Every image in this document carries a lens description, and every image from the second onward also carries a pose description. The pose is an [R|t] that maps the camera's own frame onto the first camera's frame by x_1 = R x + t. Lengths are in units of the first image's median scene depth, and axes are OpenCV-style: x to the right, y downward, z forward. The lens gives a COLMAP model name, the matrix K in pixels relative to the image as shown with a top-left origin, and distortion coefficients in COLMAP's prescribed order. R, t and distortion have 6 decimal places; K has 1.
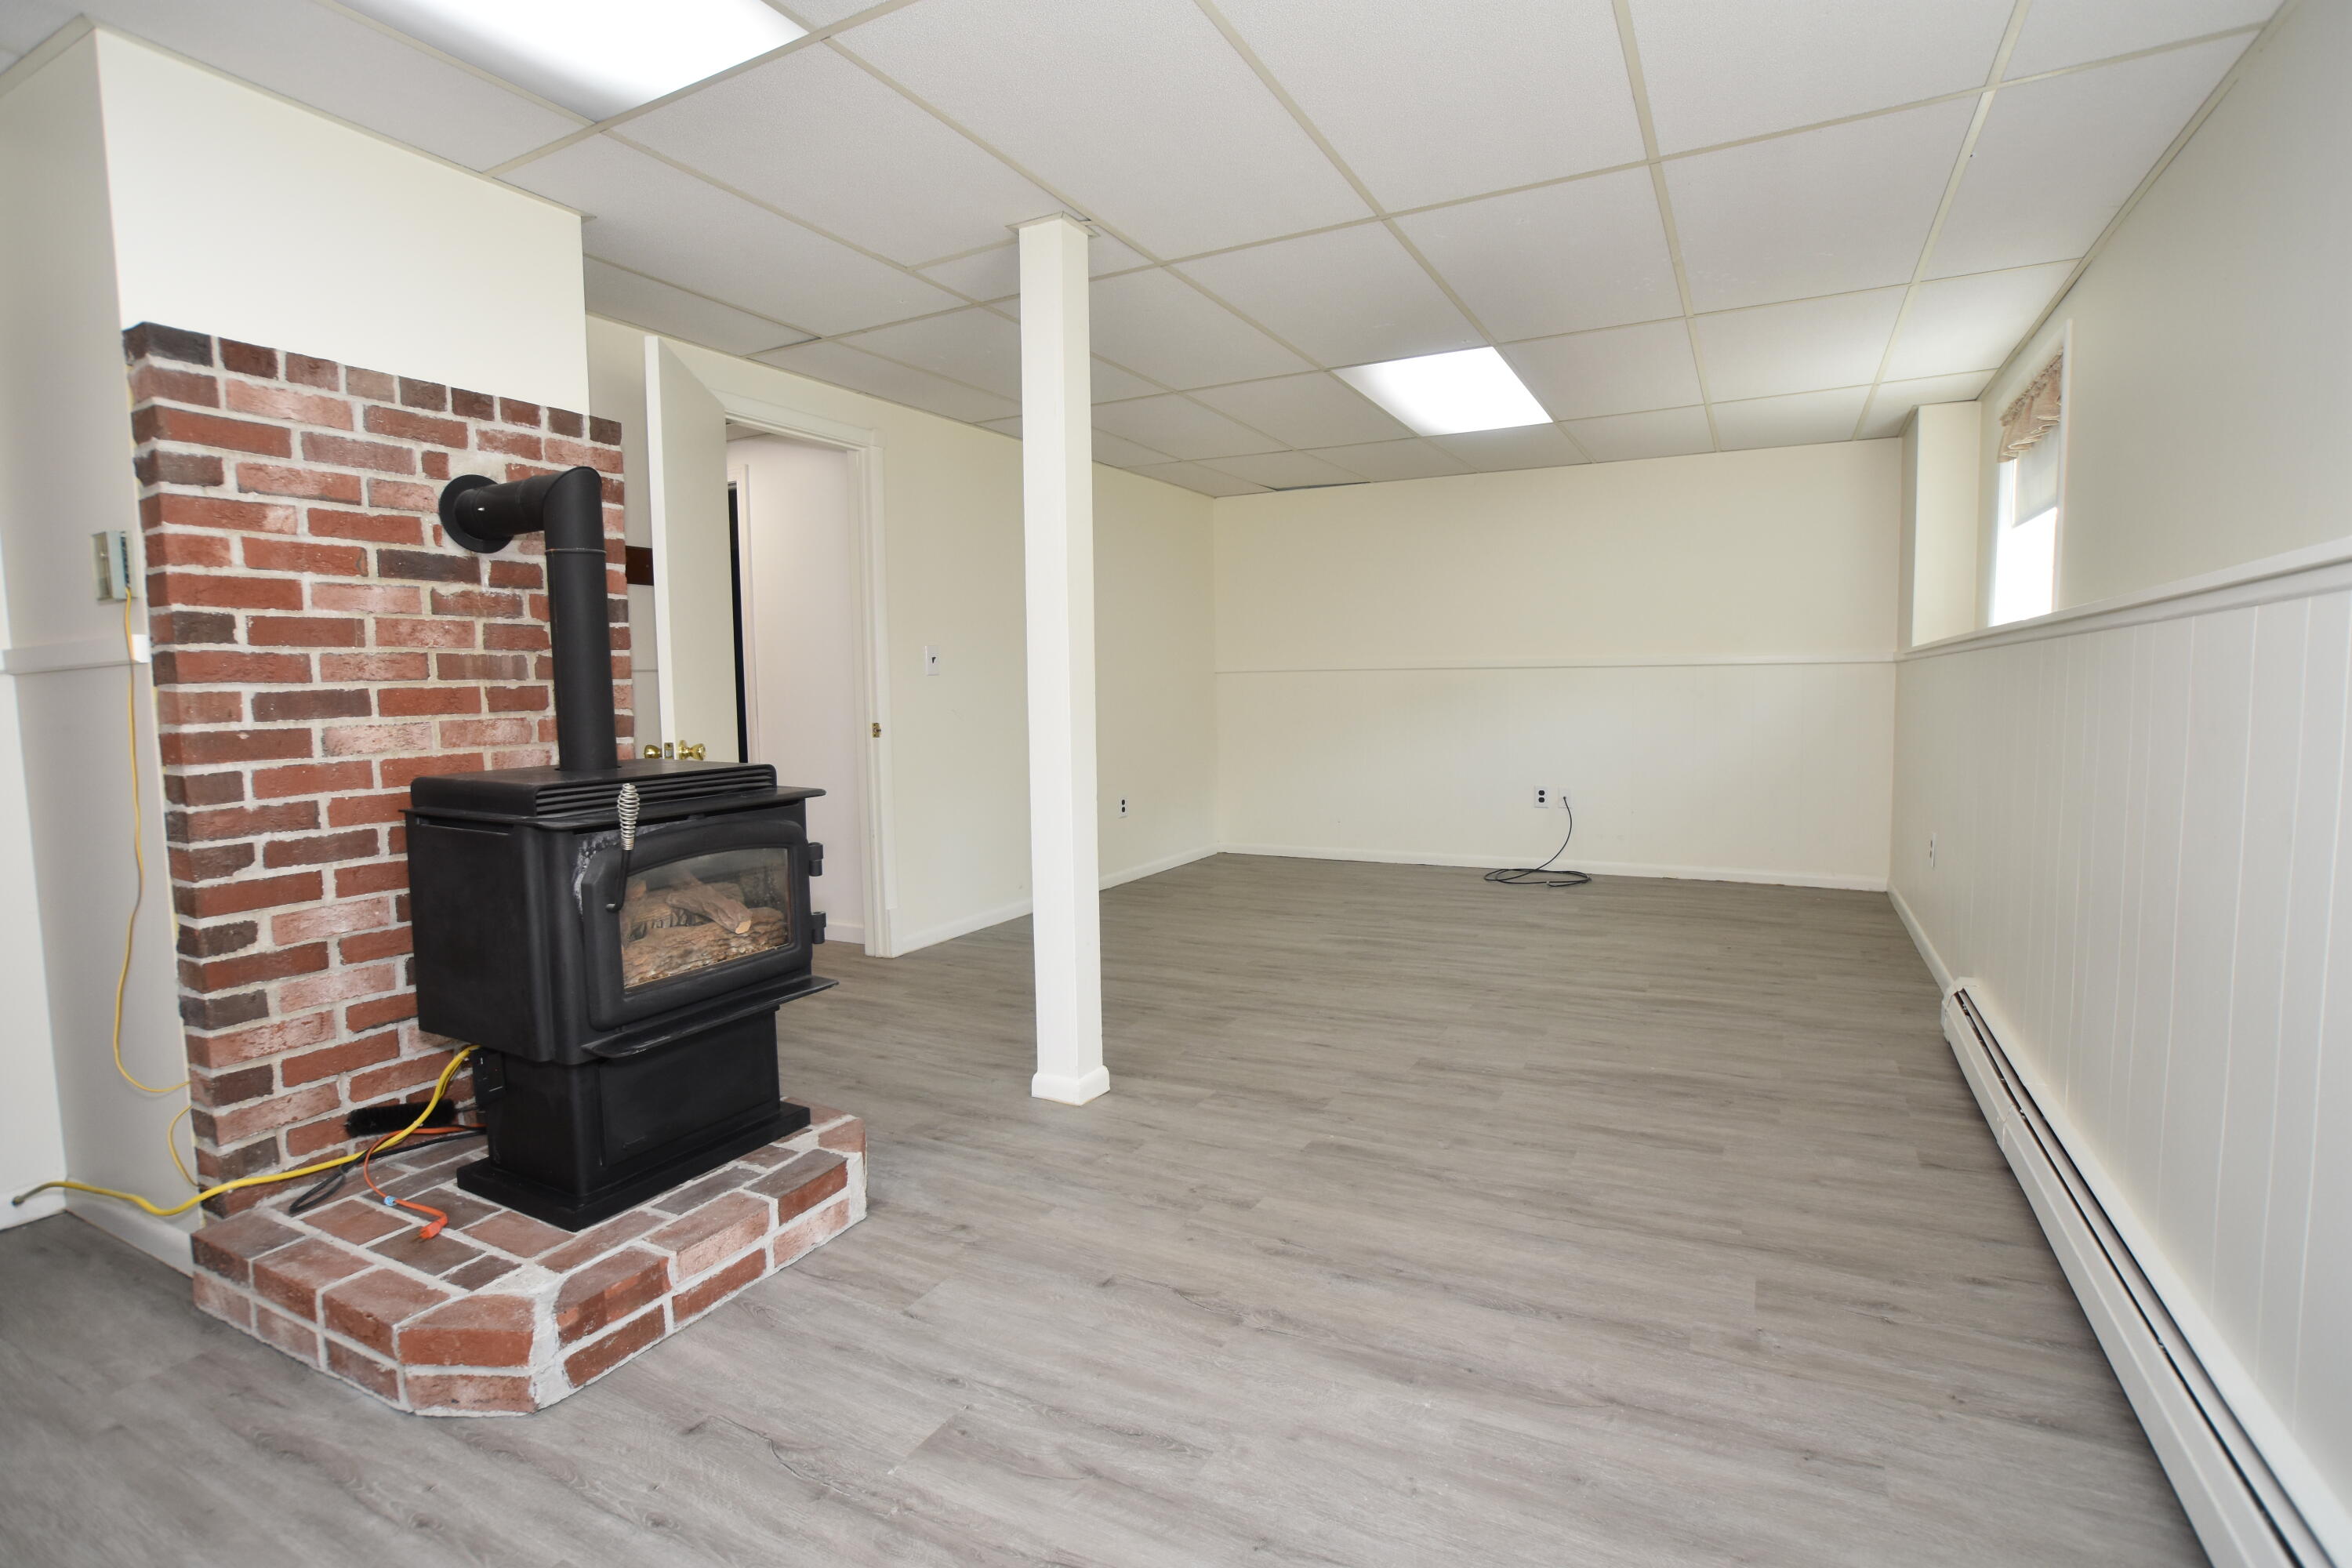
lens RADIAL K [[1125.4, 0, 1180.2], [0, 1125.4, 777.7], [0, 0, 1]] dist [-0.063919, 0.026801]
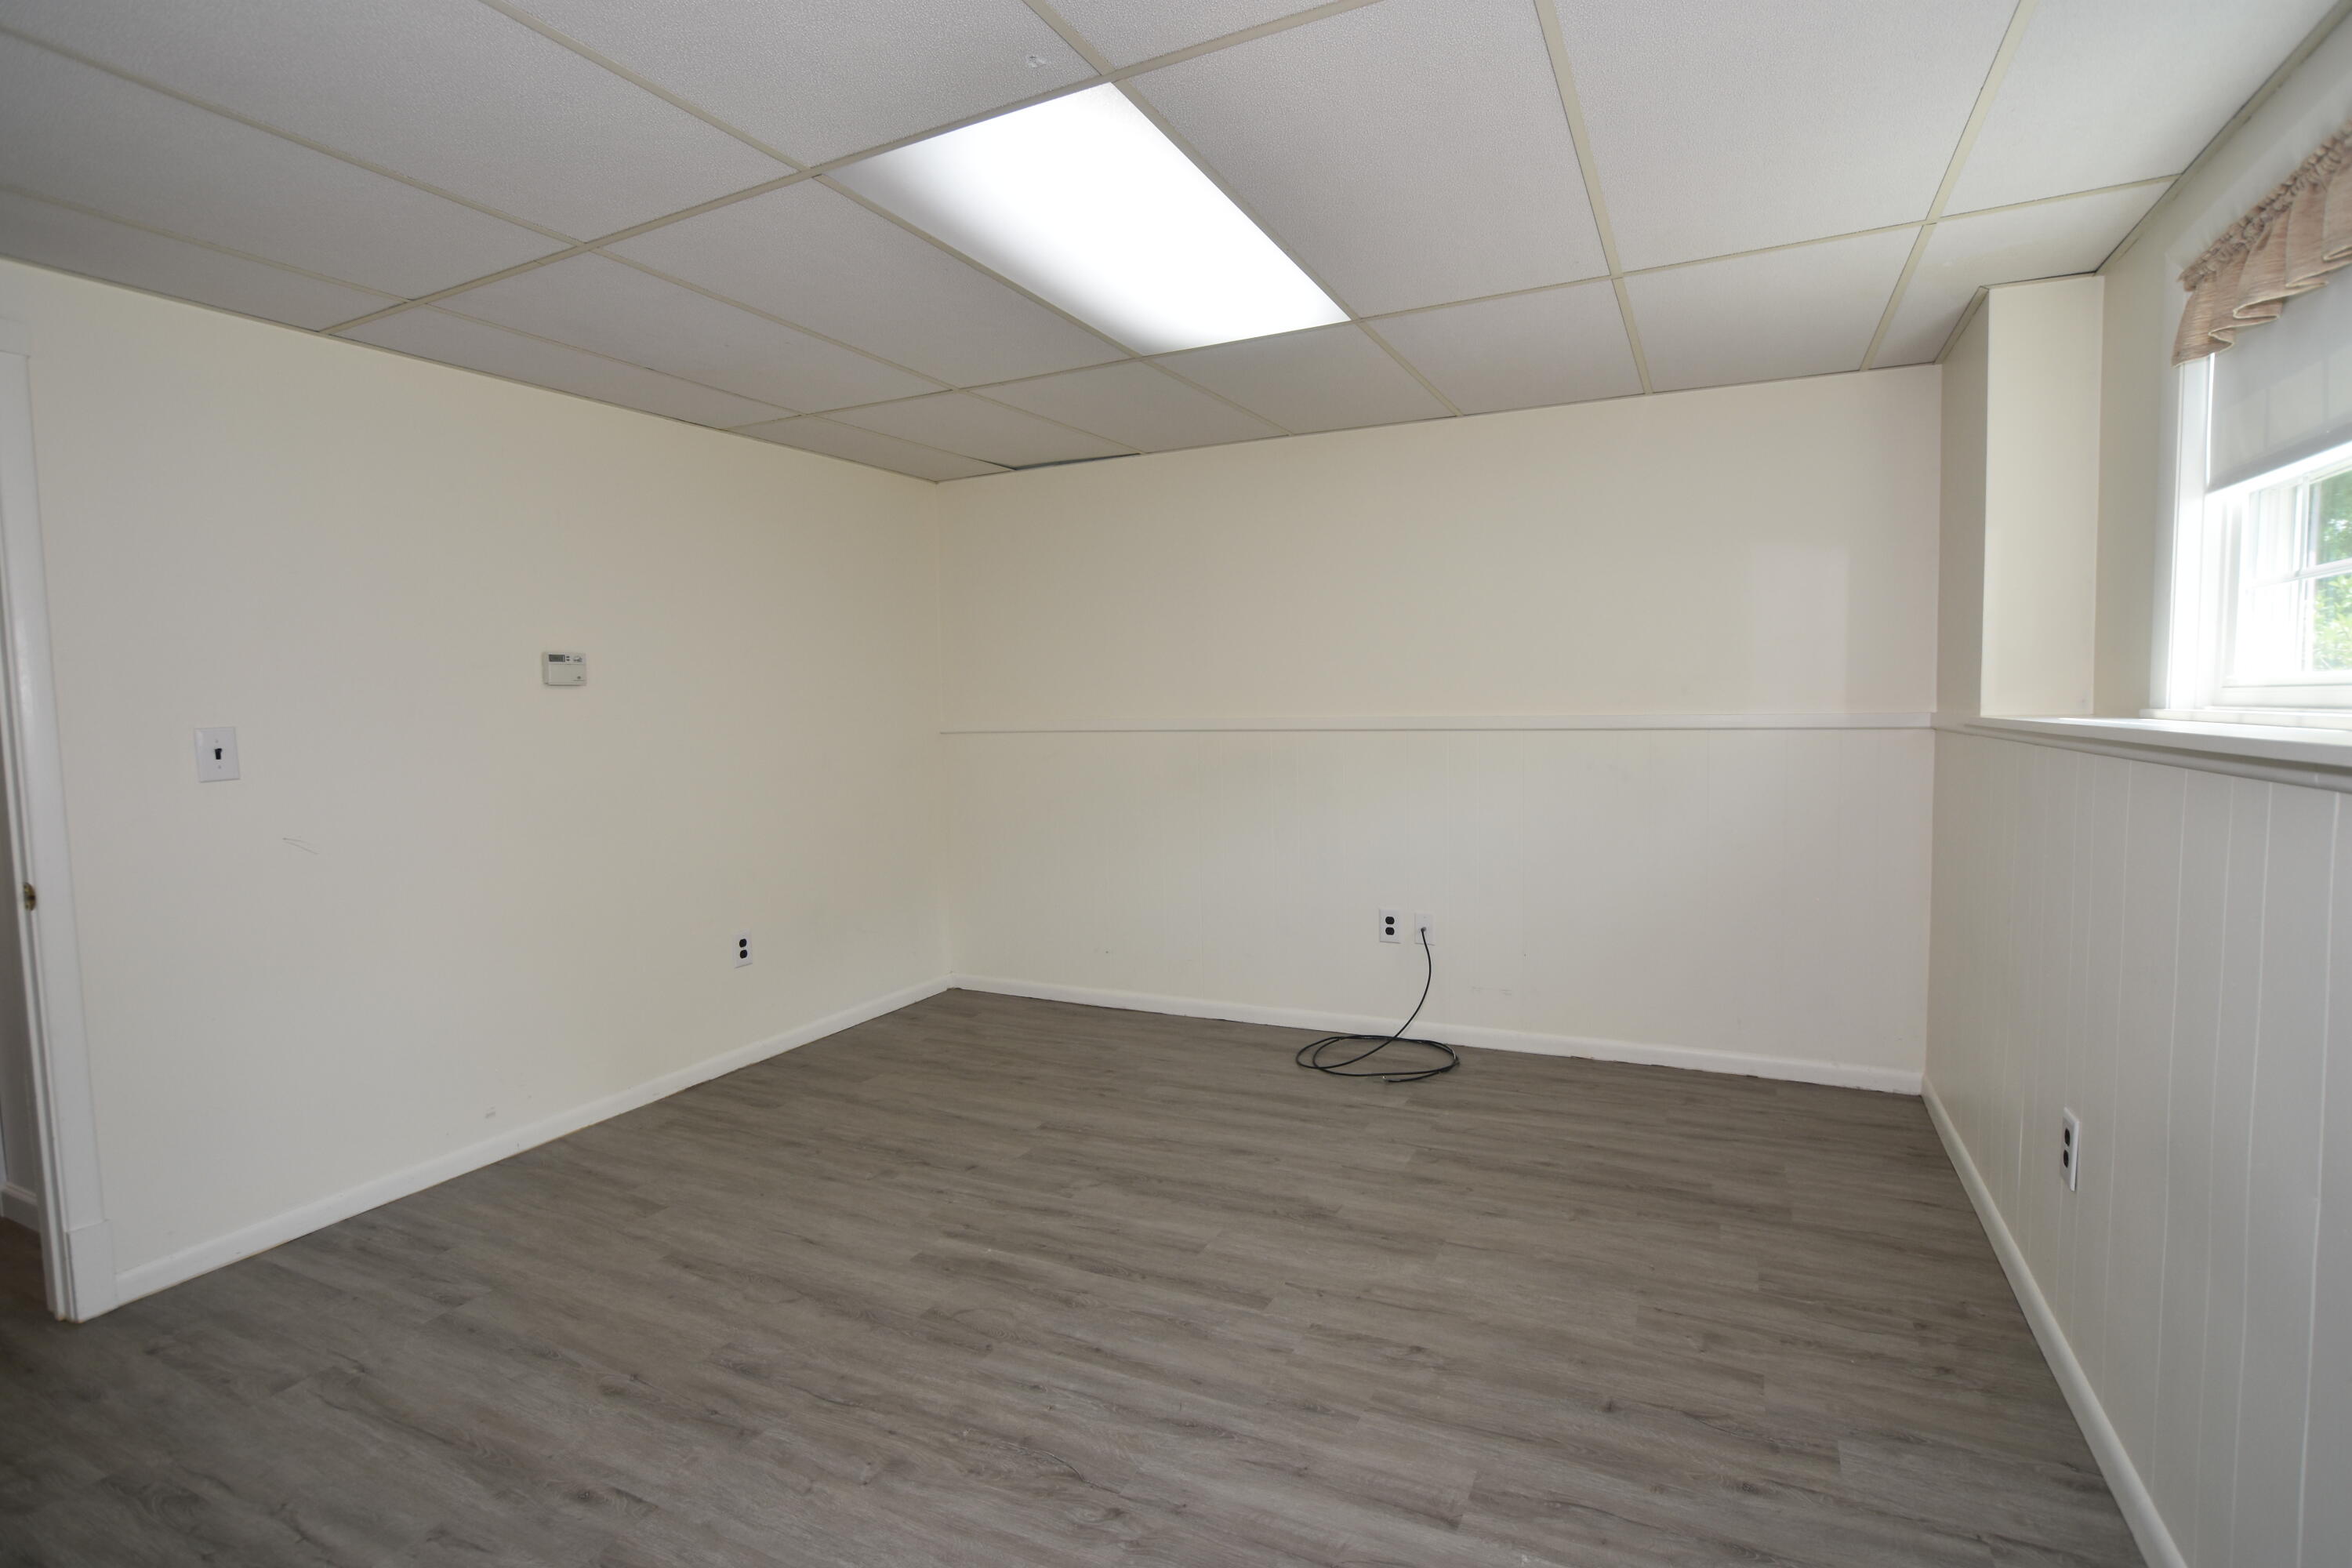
lens RADIAL K [[1102.7, 0, 1176.0], [0, 1102.7, 784.0], [0, 0, 1]] dist [-0.060732, 0.015922]
pose [[0.999812, -0.007189, 0.018017, 0.221032], [0.007314, 0.999950, -0.006870, -0.075023], [-0.017966, 0.007000, 0.999814, 0.420289]]
